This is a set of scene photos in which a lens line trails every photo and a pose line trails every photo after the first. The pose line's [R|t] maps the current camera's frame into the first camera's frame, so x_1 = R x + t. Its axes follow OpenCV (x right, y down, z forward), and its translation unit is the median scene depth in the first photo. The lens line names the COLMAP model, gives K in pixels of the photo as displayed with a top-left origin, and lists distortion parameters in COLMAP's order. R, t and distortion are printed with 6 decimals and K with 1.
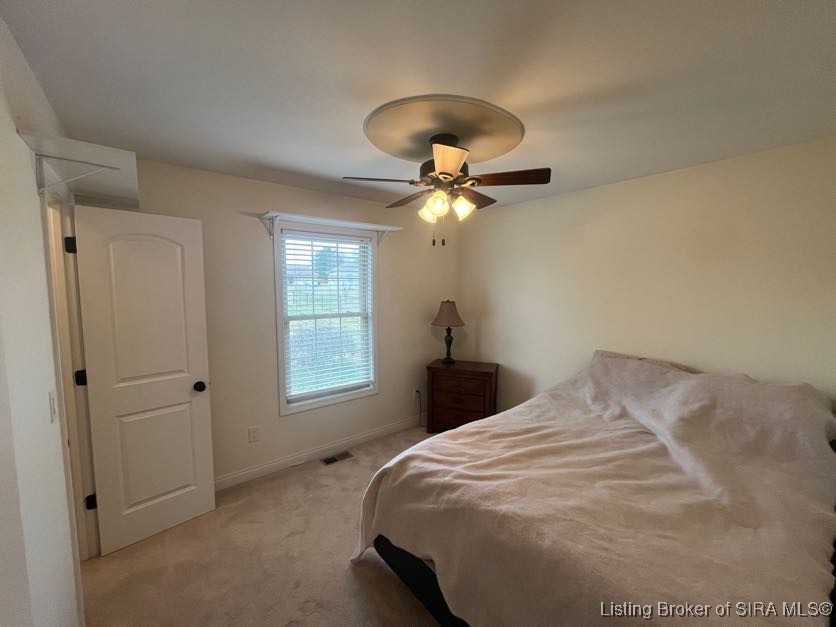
lens RADIAL K [[339.2, 0, 420.5], [0, 339.2, 315.4], [0, 0, 1]] dist [-0.000981, 0.000181]
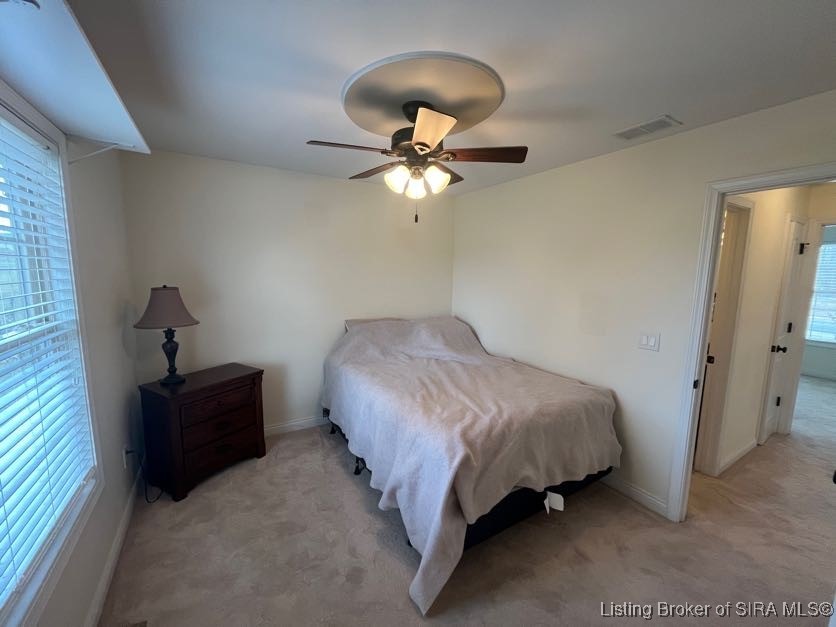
lens RADIAL K [[339.2, 0, 420.0], [0, 339.2, 312.7], [0, 0, 1]] dist [-0.000981, 0.000181]
pose [[0.149741, -0.131955, 0.979880, -0.867139], [0.074199, 0.989759, 0.121946, -0.067722], [-0.985937, 0.054445, 0.157999, 0.818554]]
